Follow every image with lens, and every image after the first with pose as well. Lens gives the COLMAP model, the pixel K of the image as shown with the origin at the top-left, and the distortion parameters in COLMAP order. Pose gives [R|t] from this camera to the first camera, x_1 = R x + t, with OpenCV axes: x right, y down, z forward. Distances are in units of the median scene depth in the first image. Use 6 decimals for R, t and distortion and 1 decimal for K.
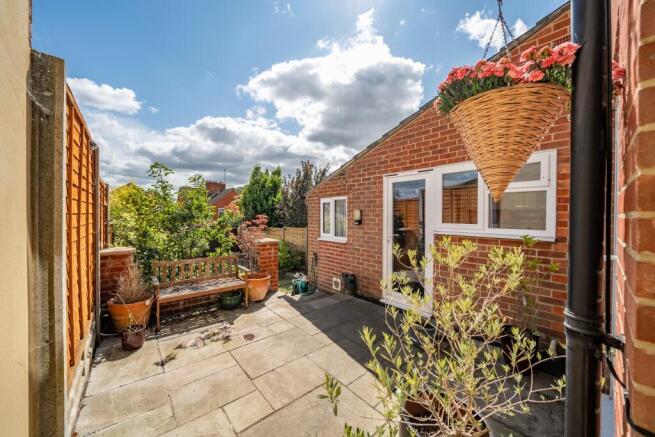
lens RADIAL K [[235.5, 0, 327.5], [0, 235.5, 218.5], [0, 0, 1]] dist [-0.000544, -0.000039]
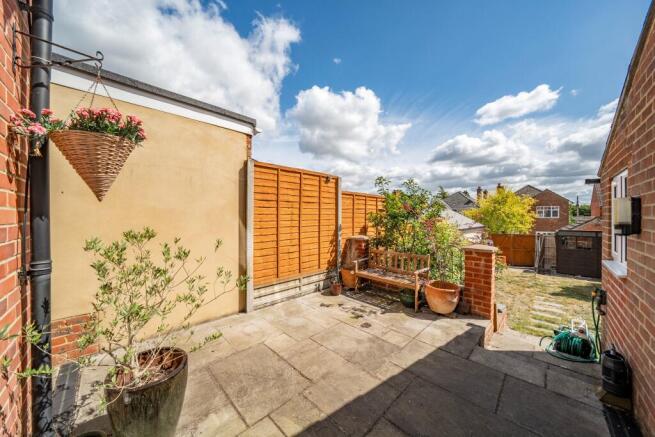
lens RADIAL K [[225.8, 0, 327.5], [0, 225.8, 218.5], [0, 0, 1]] dist [-0.022314, 0.000059]
pose [[0.077849, 0.006758, -0.996942, 0.660882], [-0.010310, 0.999929, 0.005974, -0.003049], [0.996912, 0.009813, 0.077914, 0.691097]]
